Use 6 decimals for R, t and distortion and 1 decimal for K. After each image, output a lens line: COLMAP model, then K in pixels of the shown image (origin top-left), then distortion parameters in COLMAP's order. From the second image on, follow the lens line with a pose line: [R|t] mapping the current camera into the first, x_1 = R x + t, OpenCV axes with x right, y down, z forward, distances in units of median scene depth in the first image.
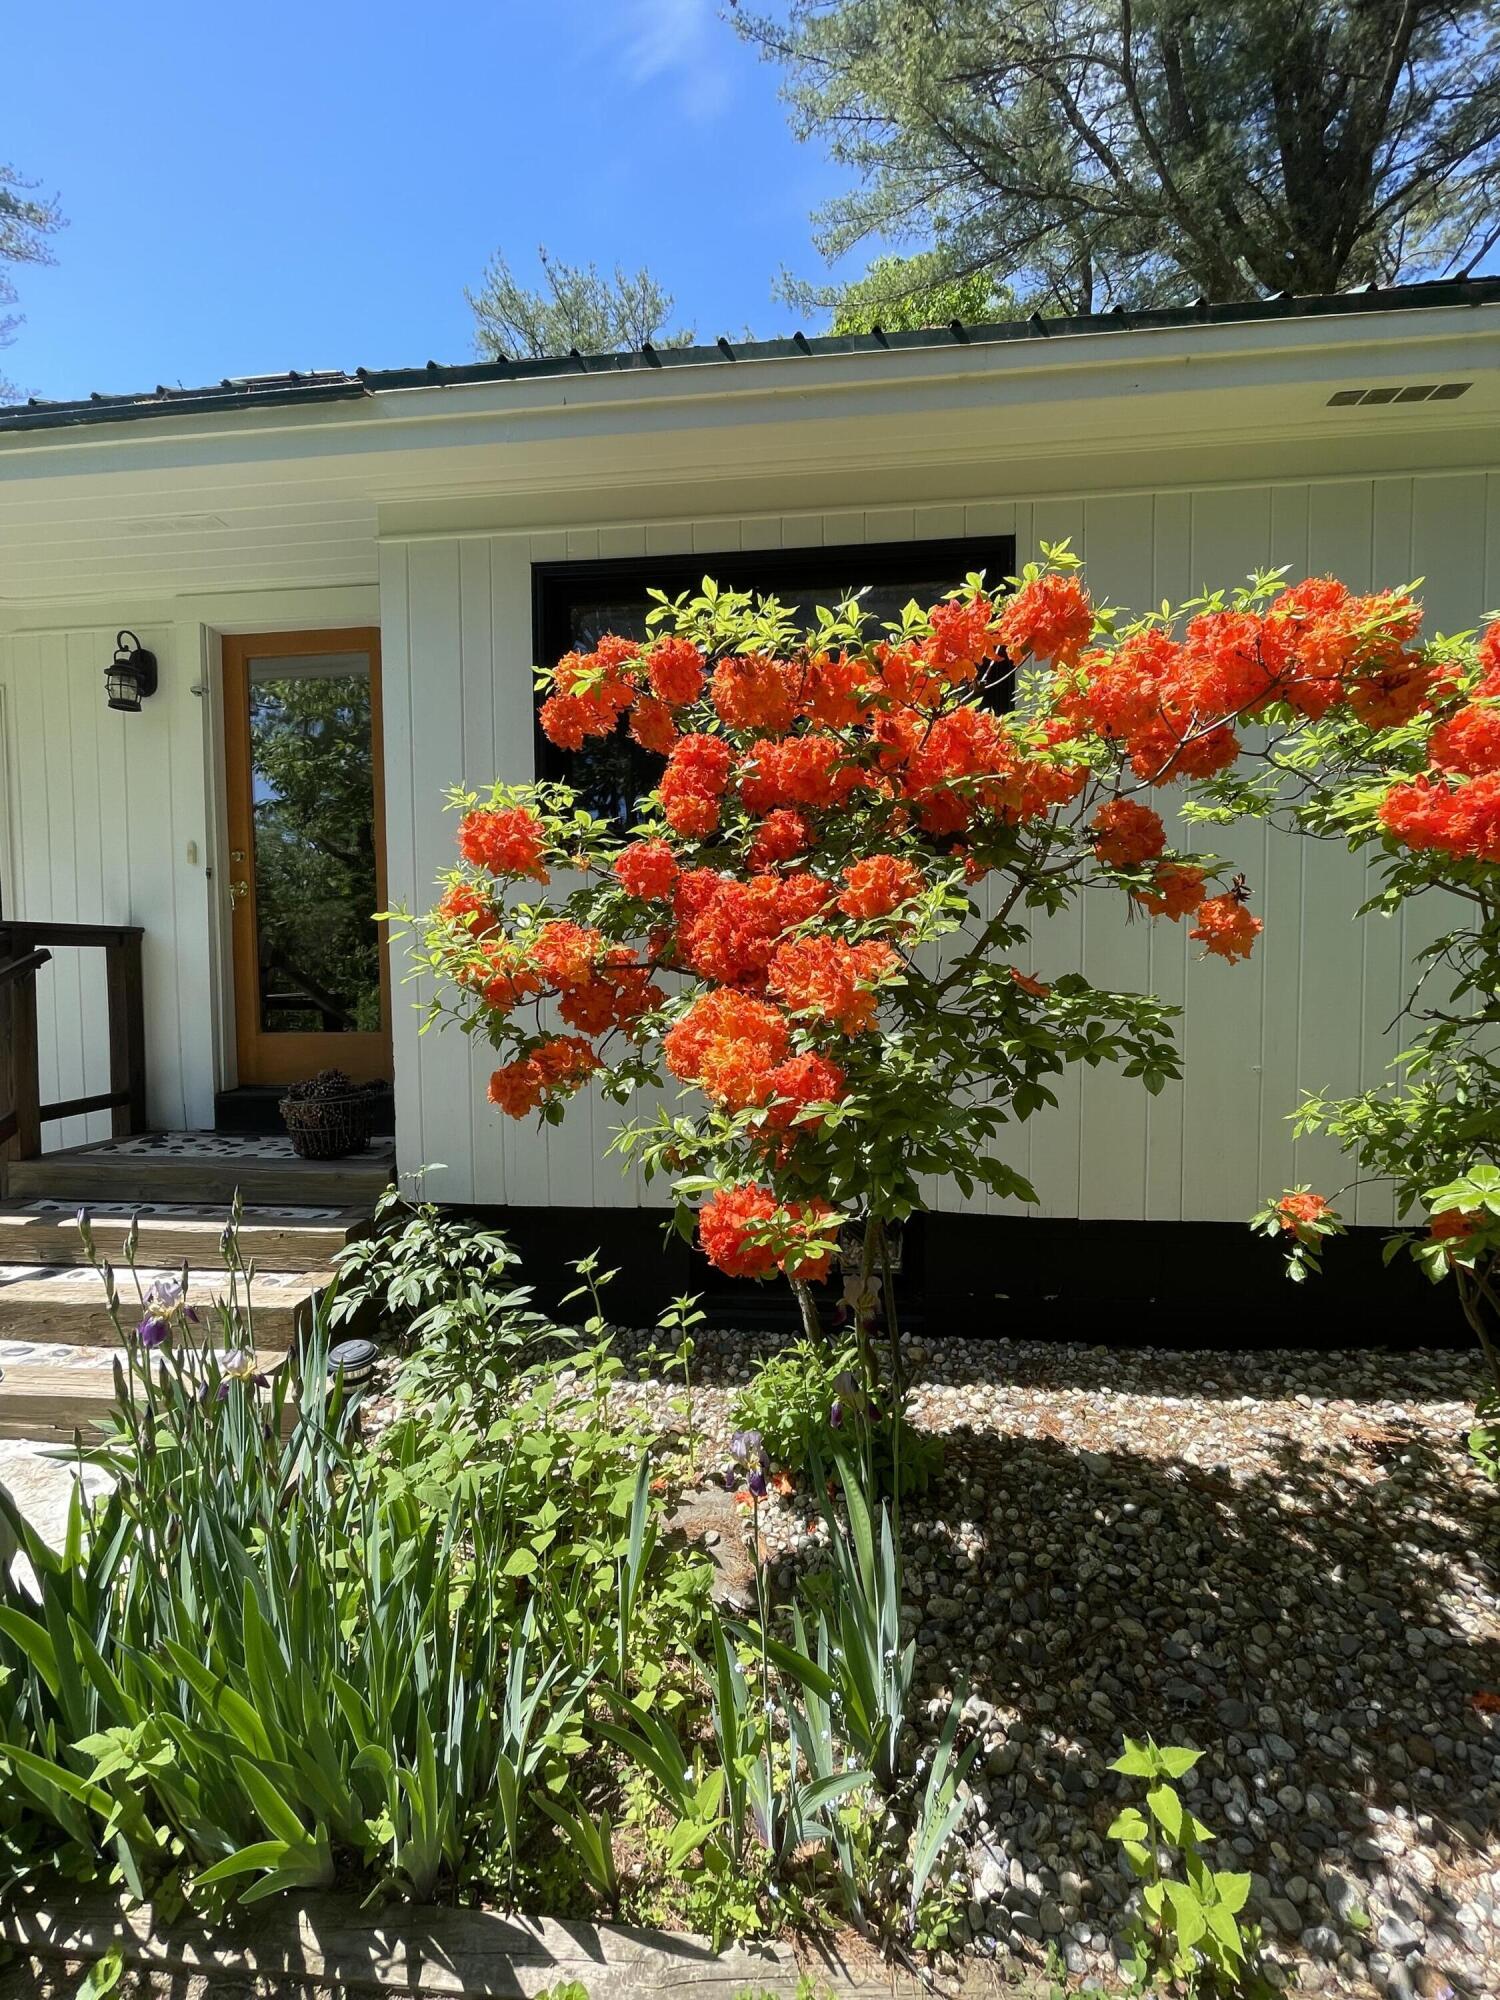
lens RADIAL K [[853.9, 0, 737.6], [0, 853.9, 1004.3], [0, 0, 1]] dist [0.016041, -0.009686]
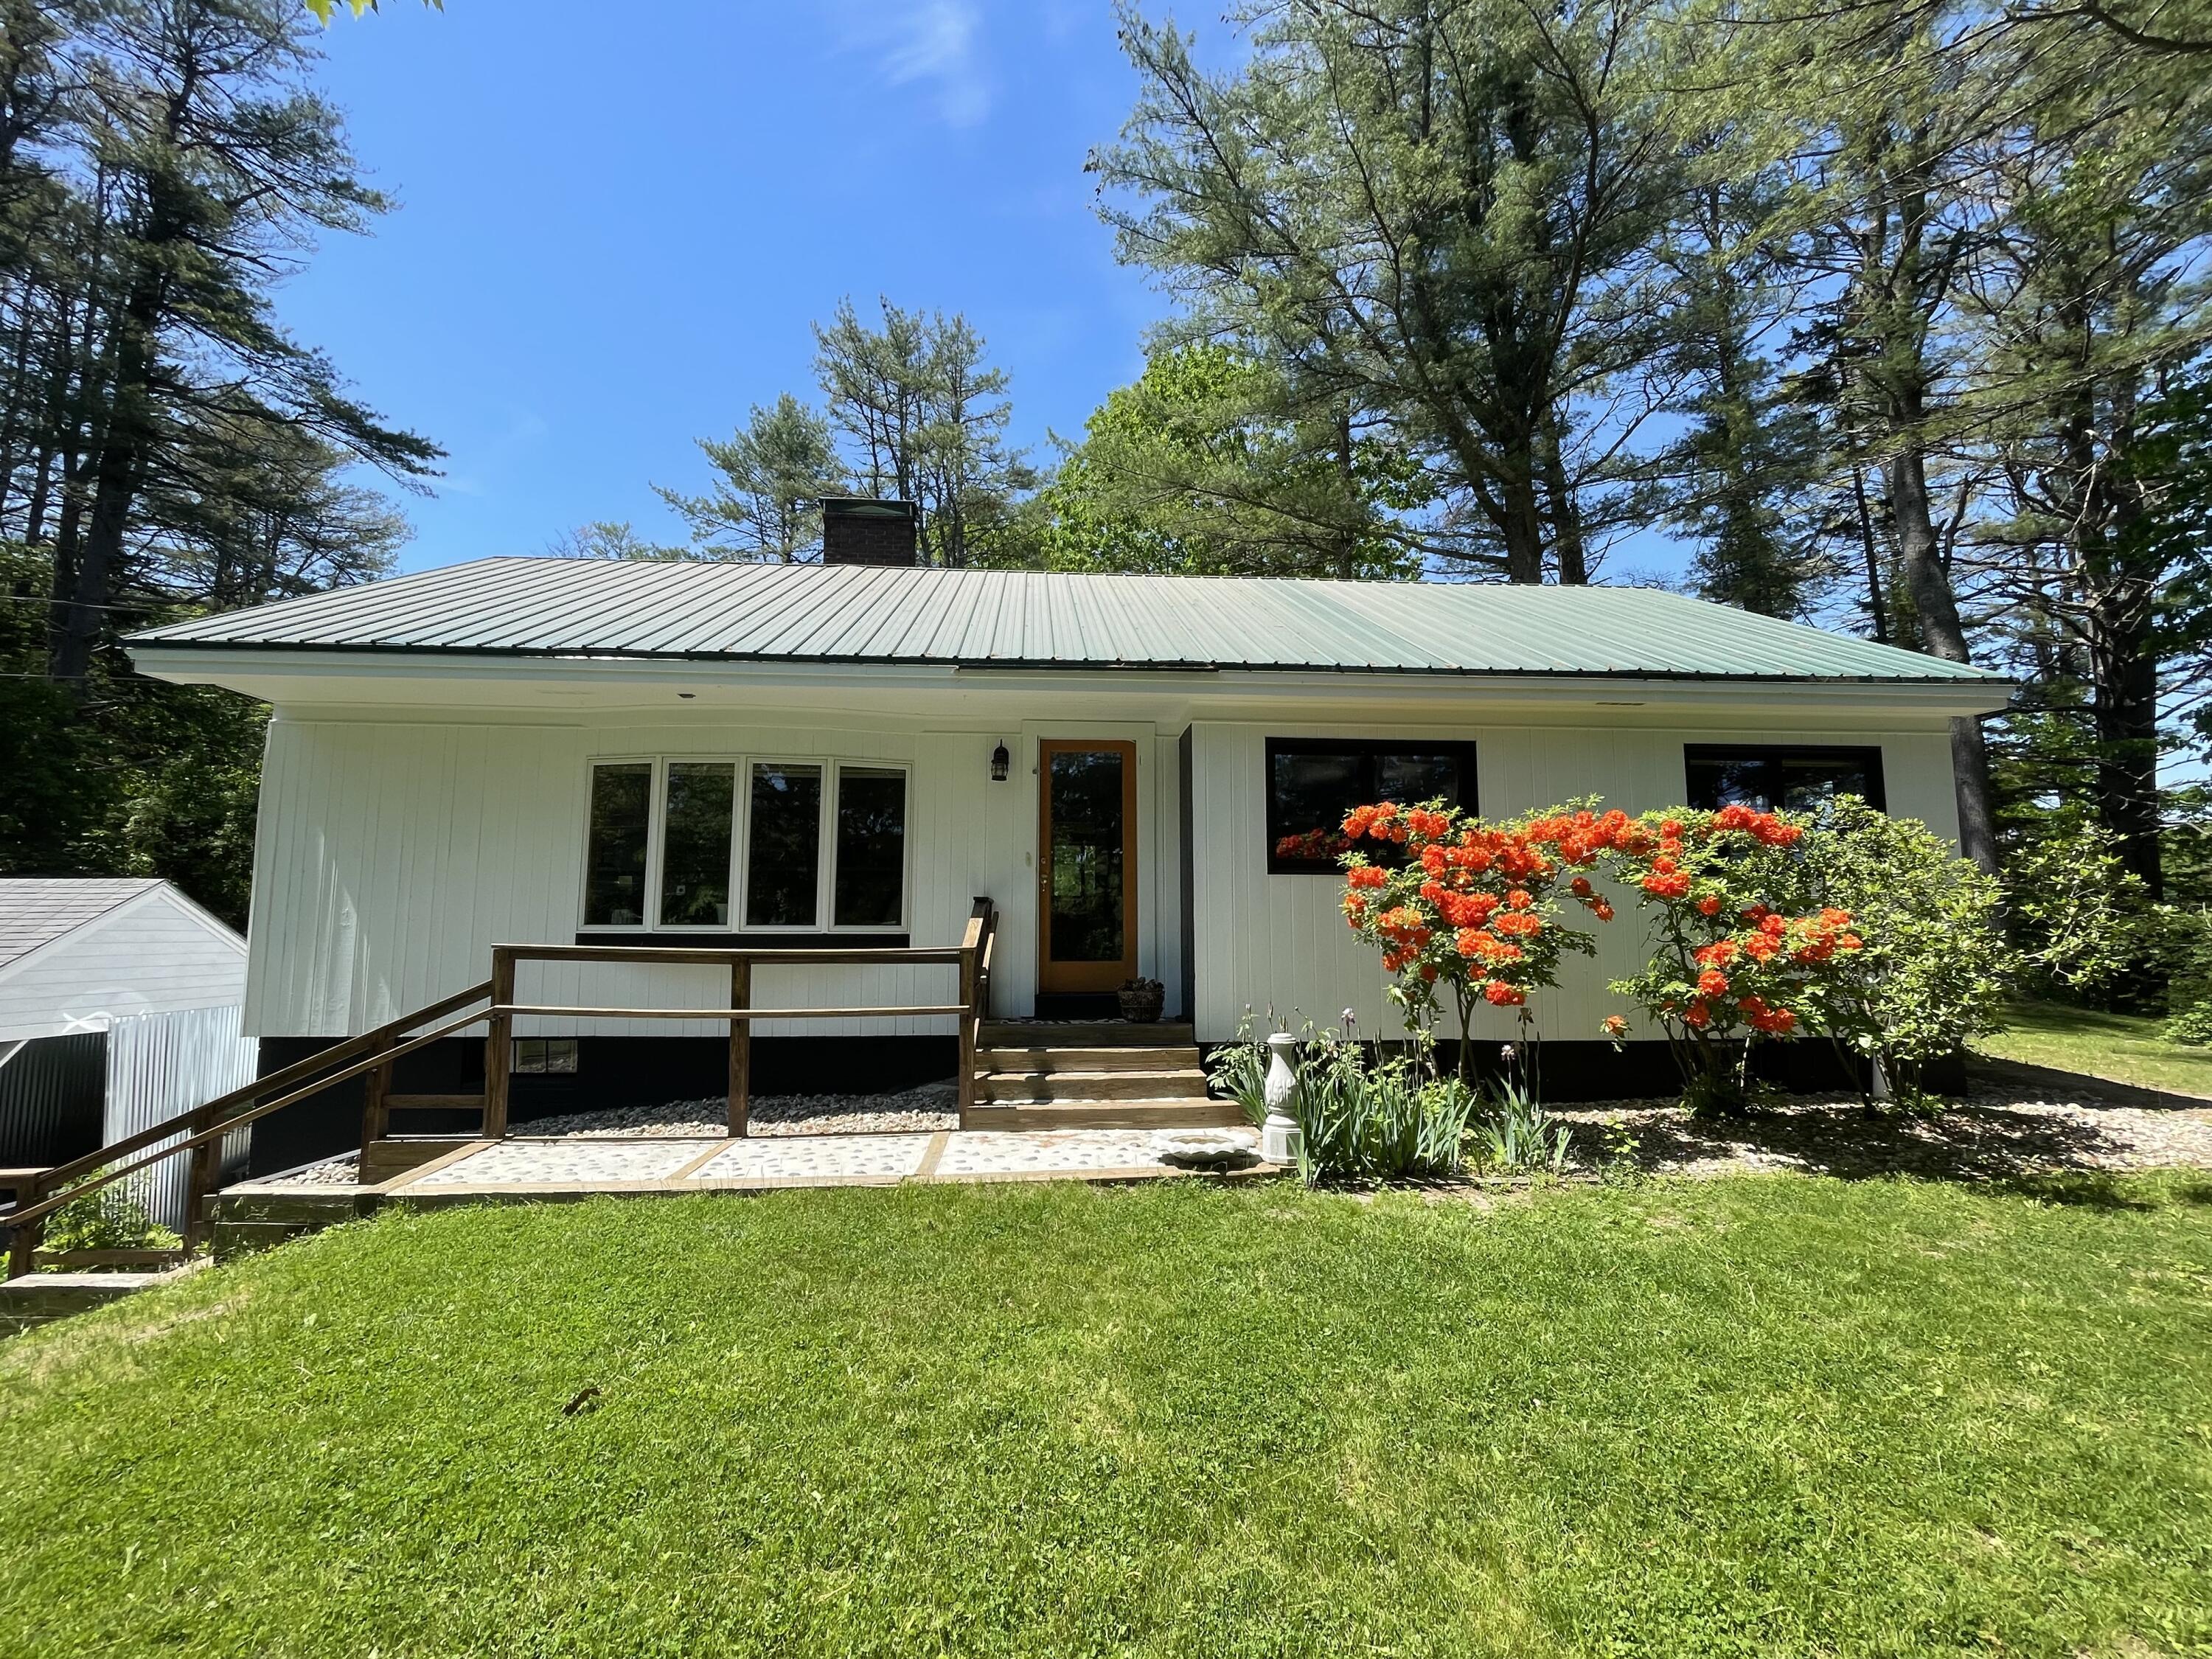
lens RADIAL K [[944.4, 0, 1106.0], [0, 944.4, 829.5], [0, 0, 1]] dist [0.016041, -0.009686]
pose [[0.983982, 0.027891, 0.176075, -1.524030], [-0.000387, 0.988017, -0.154345, 0.125204], [-0.178270, 0.151804, 0.972201, -1.765279]]
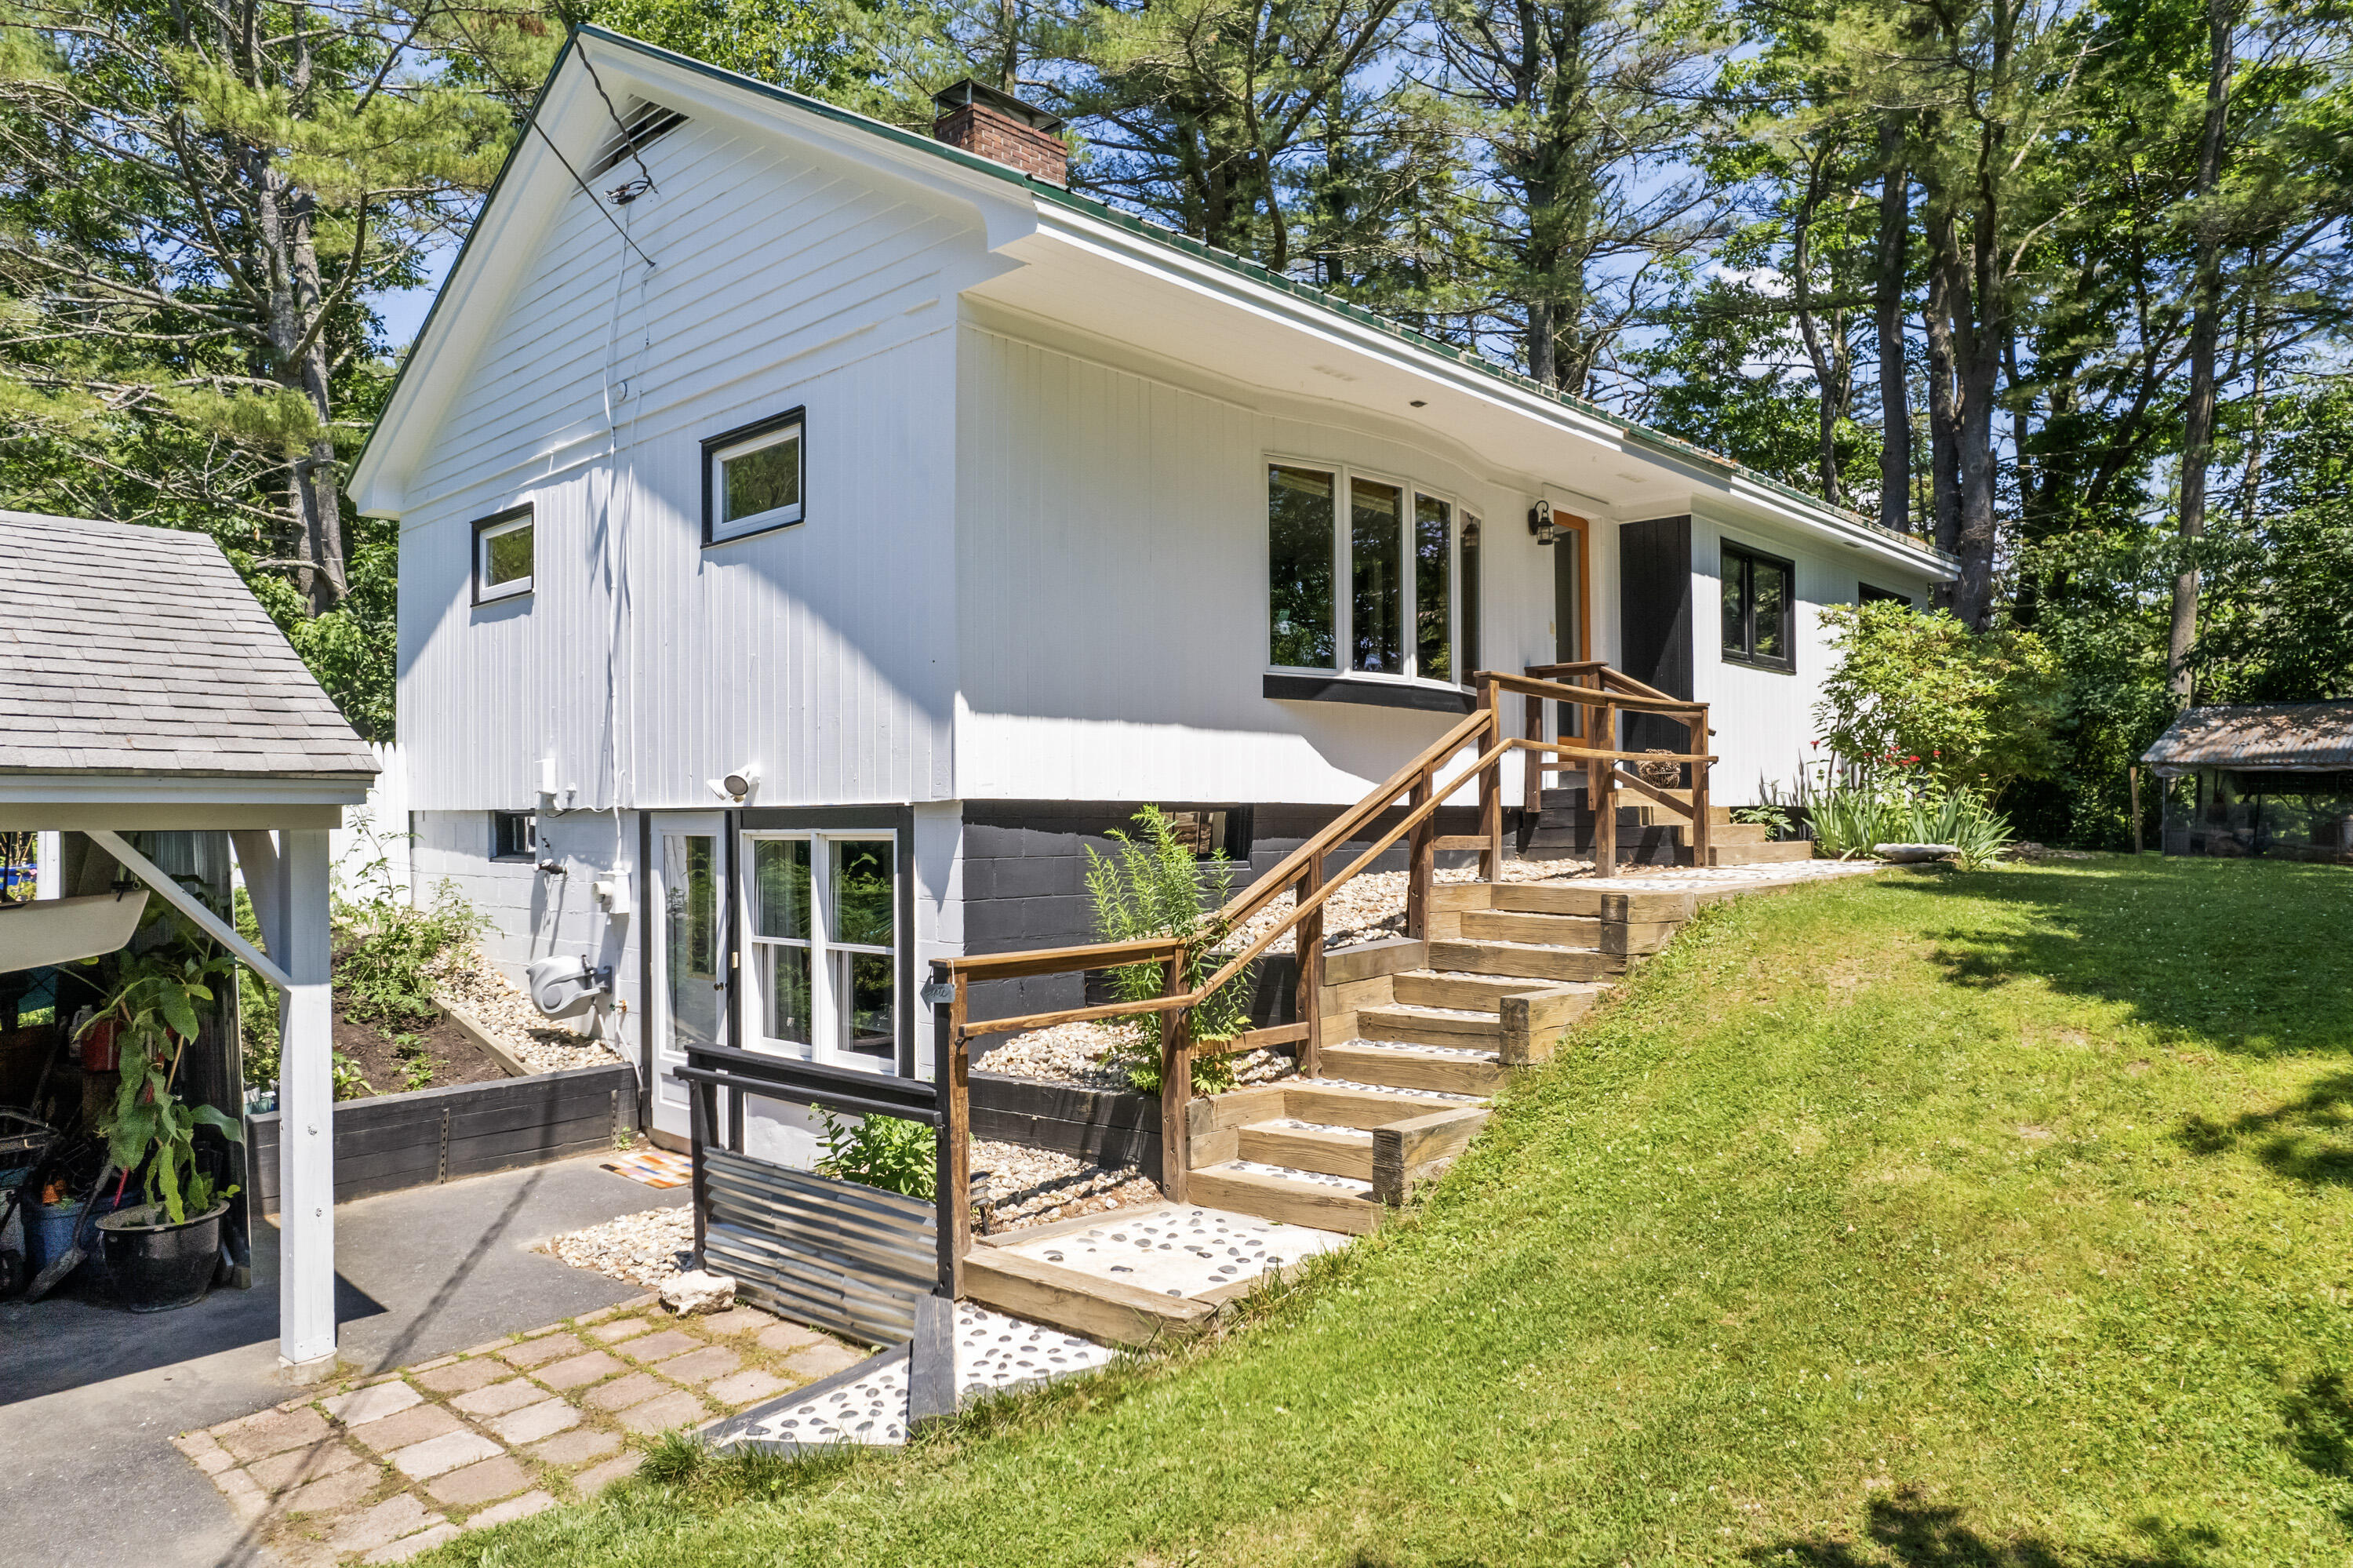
lens RADIAL K [[1473.9, 0, 1176.5], [0, 1473.9, 784.0], [0, 0, 1]] dist [-0.004735, -0.001442]
pose [[0.583013, 0.014571, 0.812332, -6.513970], [0.039281, 0.998164, -0.046096, 0.472917], [-0.811513, 0.058784, 0.581370, -0.231478]]
